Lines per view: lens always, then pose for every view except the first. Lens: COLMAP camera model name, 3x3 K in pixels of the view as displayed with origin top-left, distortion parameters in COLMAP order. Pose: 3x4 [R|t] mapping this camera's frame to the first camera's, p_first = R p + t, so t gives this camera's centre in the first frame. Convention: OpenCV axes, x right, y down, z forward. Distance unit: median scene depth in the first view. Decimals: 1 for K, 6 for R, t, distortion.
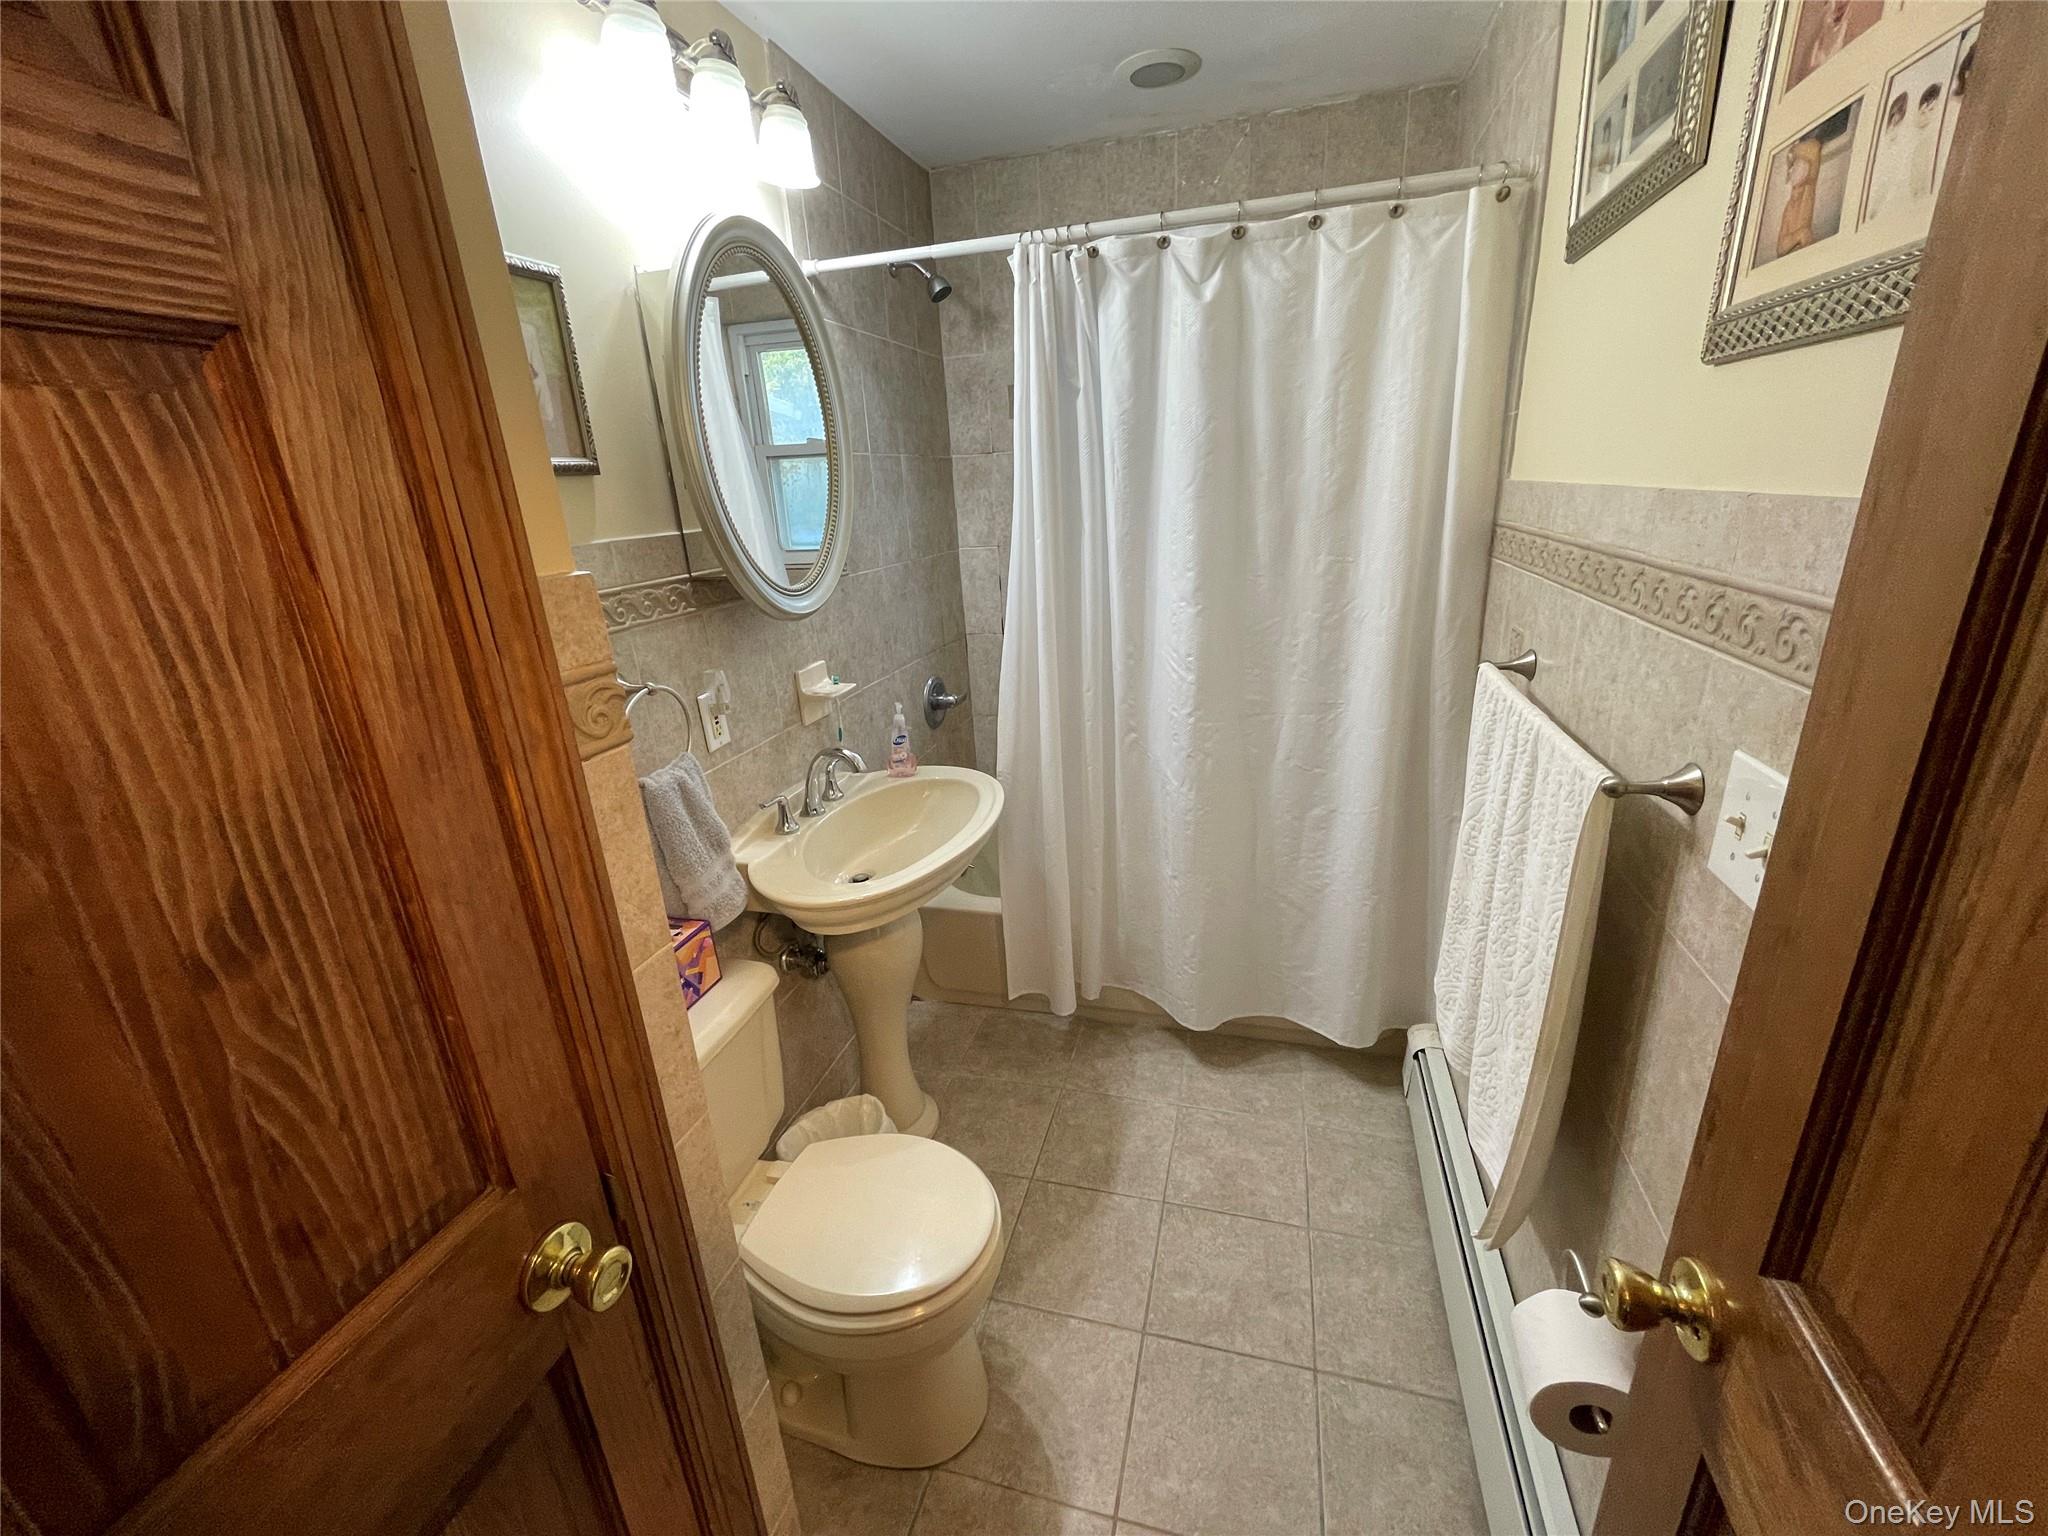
lens RADIAL K [[826.0, 0, 1025.7], [0, 826.0, 763.9], [0, 0, 1]] dist [-0.003114, -0.000024]
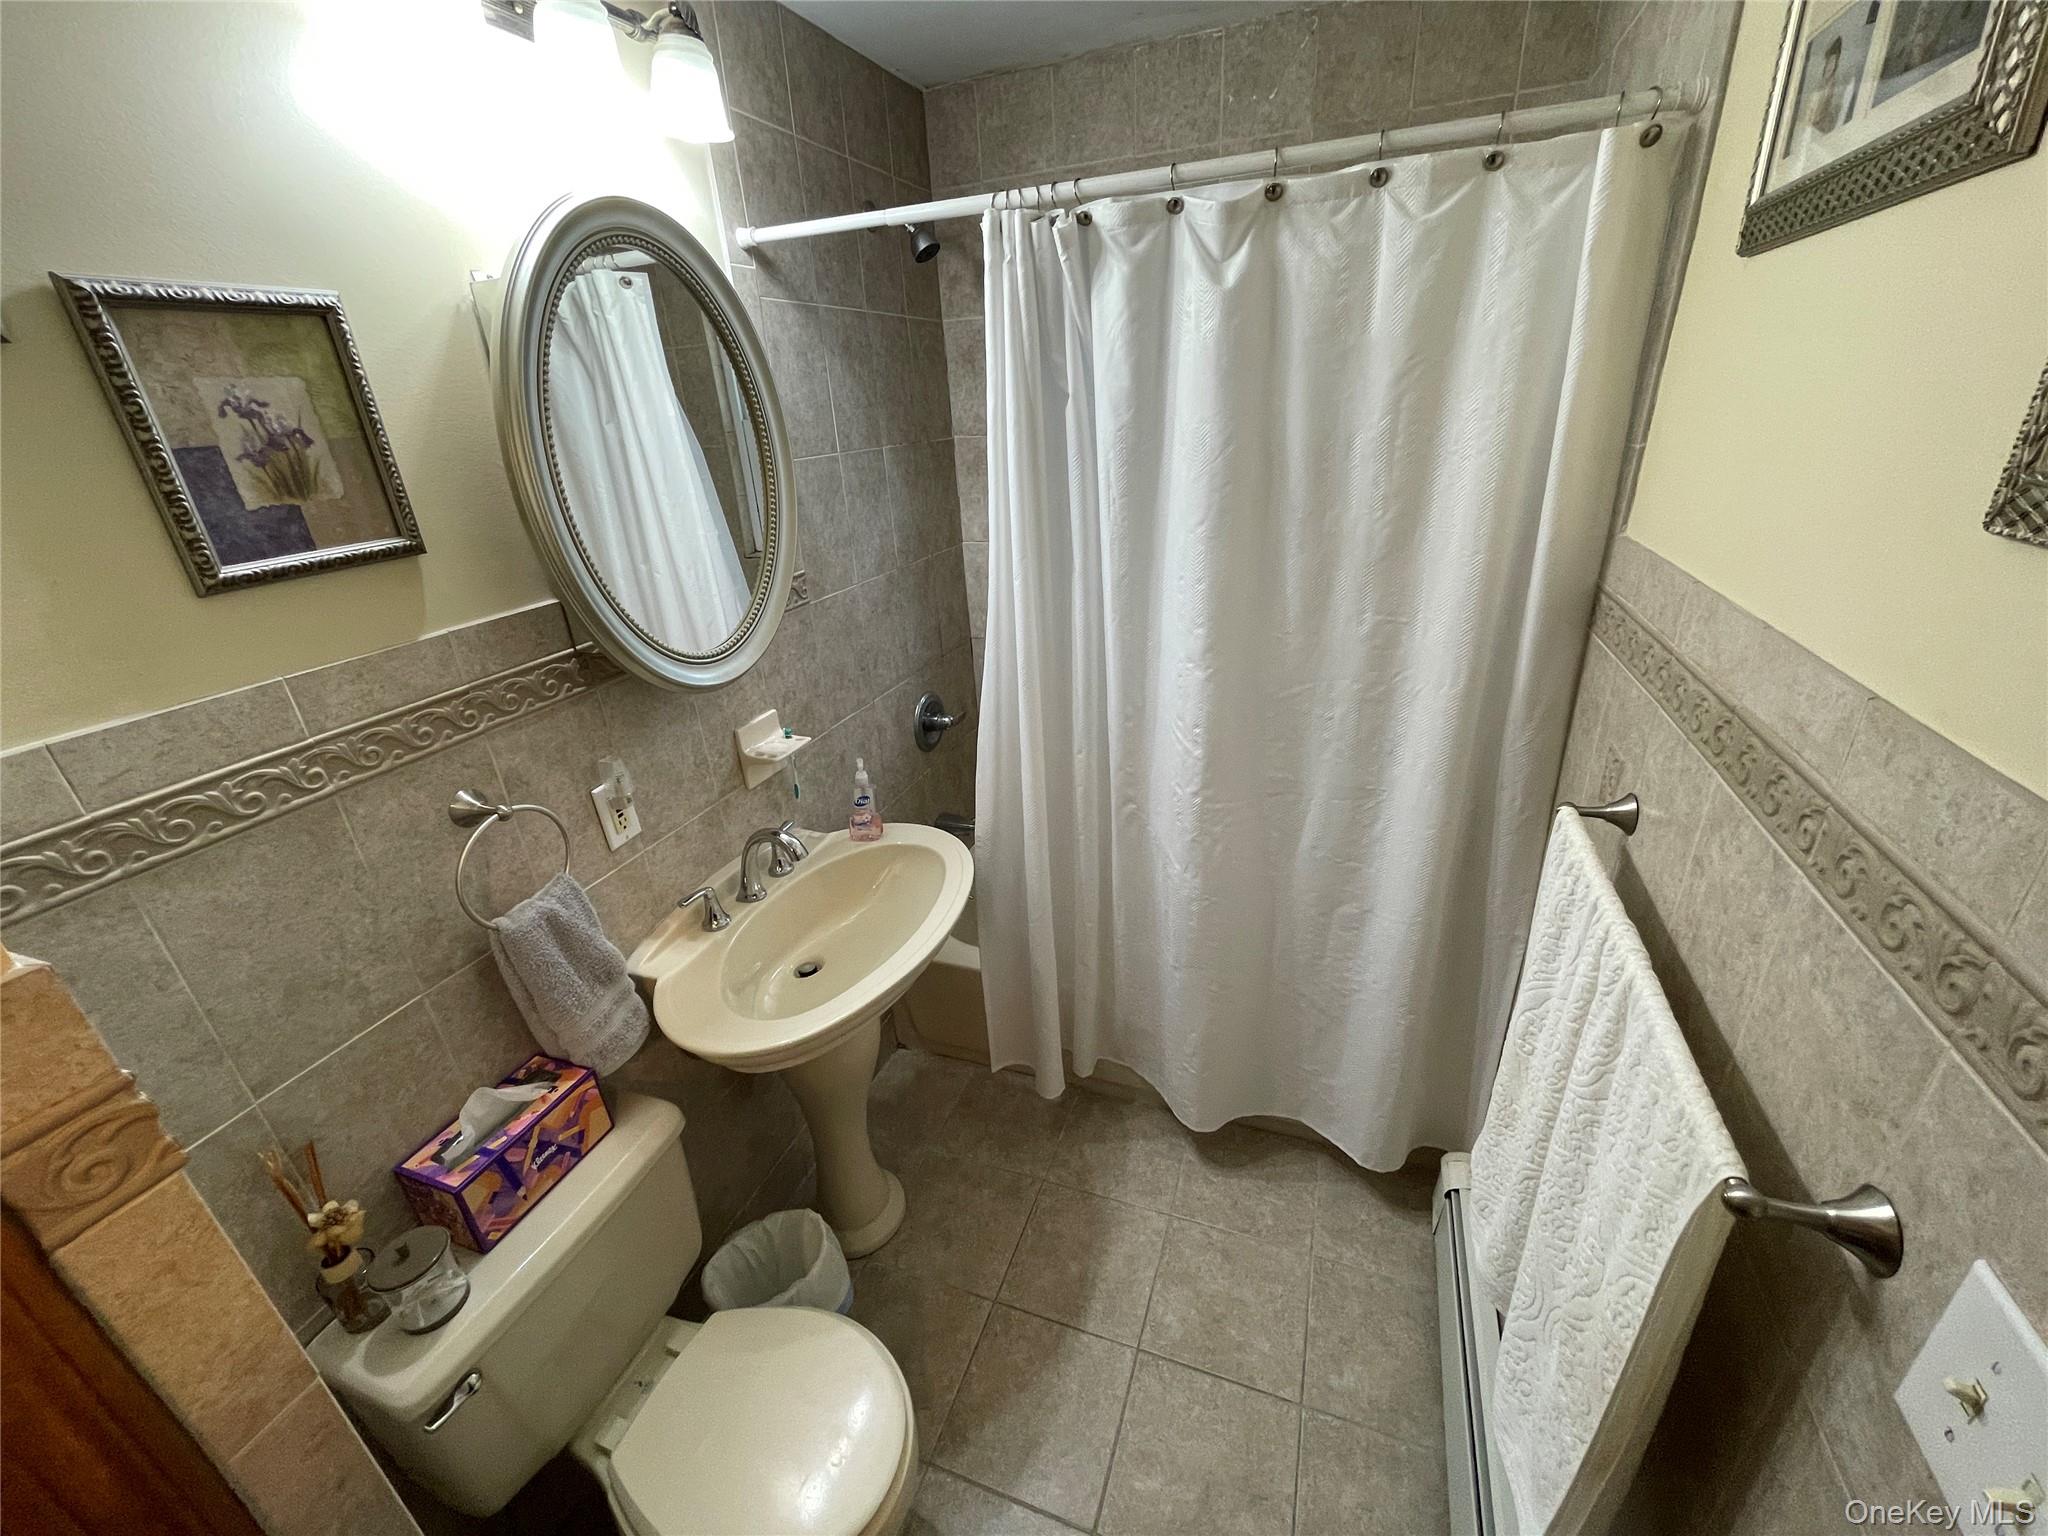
lens RADIAL K [[826.0, 0, 1026.2], [0, 826.0, 764.0], [0, 0, 1]] dist [-0.003114, -0.000024]
pose [[0.996610, 0.030524, -0.076397, 0.098561], [-0.023310, 0.995337, 0.093598, -0.177038], [0.078898, -0.091500, 0.992675, 0.176455]]
